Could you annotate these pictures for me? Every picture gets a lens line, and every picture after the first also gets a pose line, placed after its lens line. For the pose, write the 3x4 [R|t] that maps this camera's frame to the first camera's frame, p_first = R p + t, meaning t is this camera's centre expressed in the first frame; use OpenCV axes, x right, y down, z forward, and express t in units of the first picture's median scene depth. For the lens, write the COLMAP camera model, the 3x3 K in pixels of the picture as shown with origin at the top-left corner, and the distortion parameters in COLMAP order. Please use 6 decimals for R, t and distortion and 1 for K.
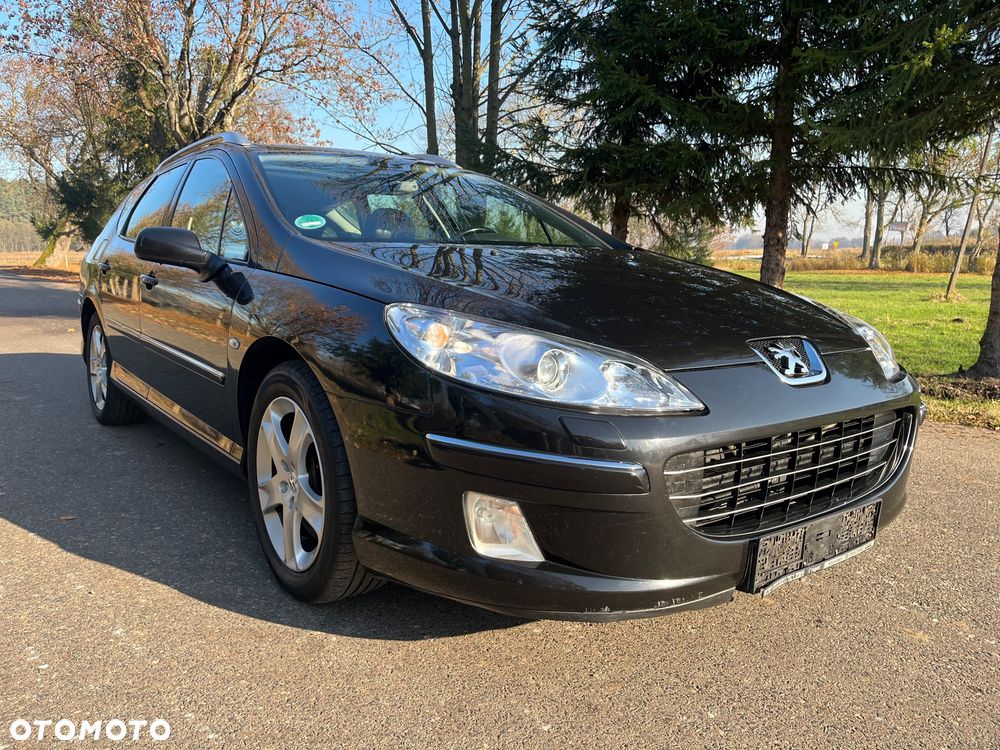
lens RADIAL K [[751.7, 0, 498.6], [0, 751.7, 372.9], [0, 0, 1]] dist [0.105590, -0.150216]
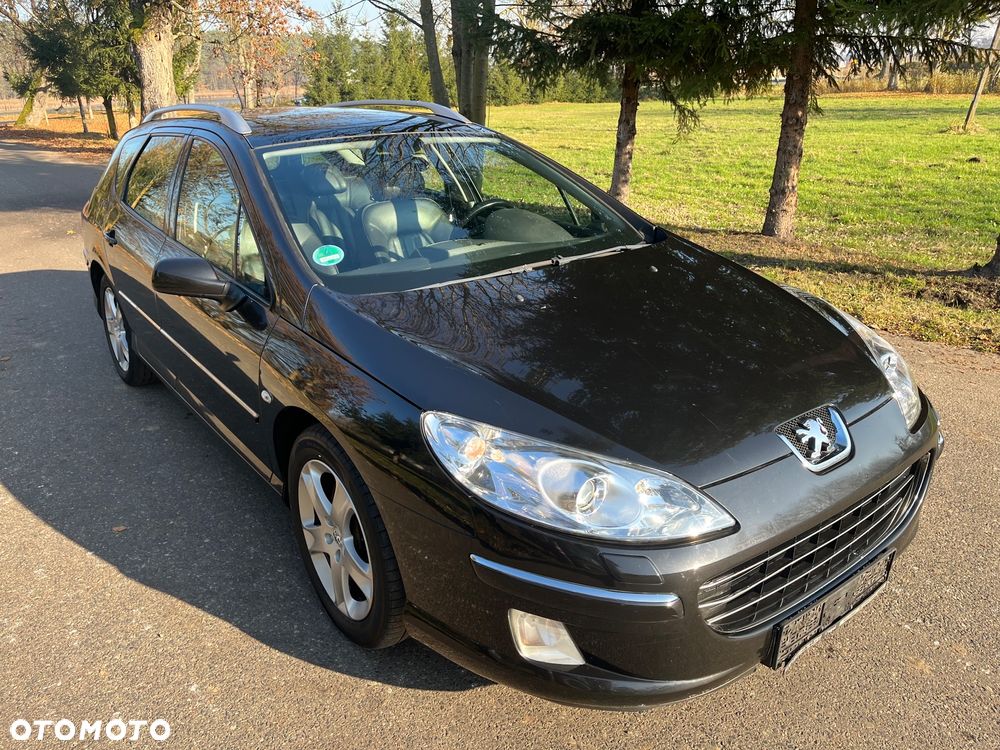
lens RADIAL K [[749.7, 0, 503.2], [0, 749.7, 368.7], [0, 0, 1]] dist [0.113194, -0.159906]
pose [[0.999338, -0.036118, -0.004308, -0.022384], [0.036236, 0.978223, 0.204371, -0.237751], [-0.003167, -0.204392, 0.978884, 0.011622]]
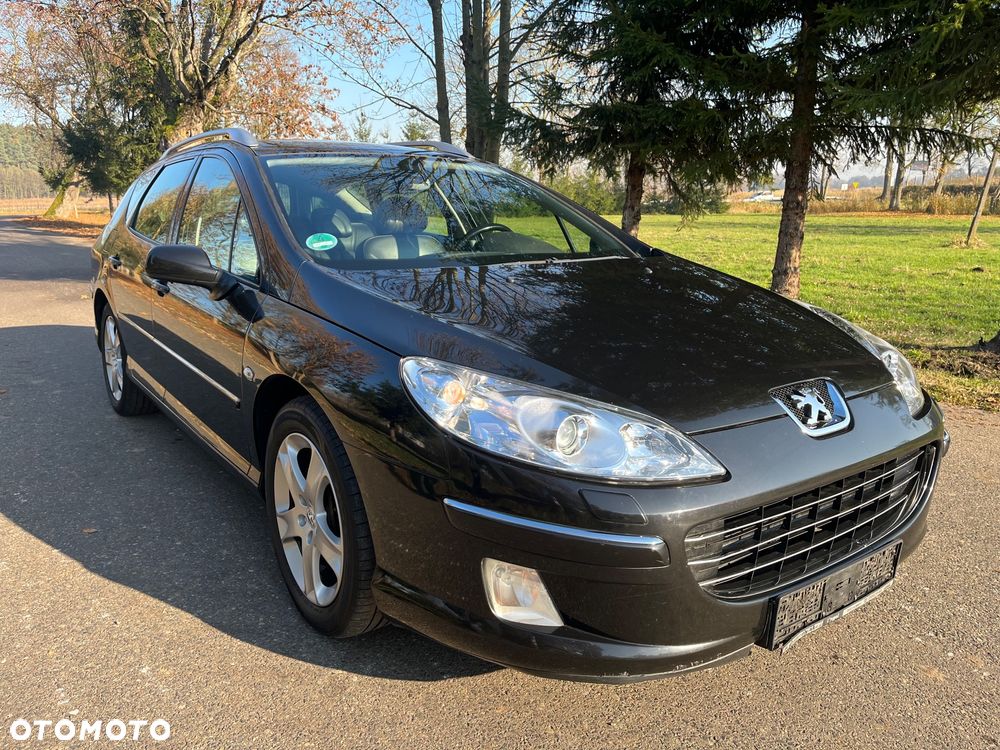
lens RADIAL K [[751.7, 0, 498.6], [0, 751.7, 372.9], [0, 0, 1]] dist [0.105590, -0.150216]
pose [[0.999858, -0.005143, -0.016029, -0.004428], [0.006299, 0.997321, 0.072871, -0.095882], [0.015611, -0.072962, 0.997213, 0.012595]]
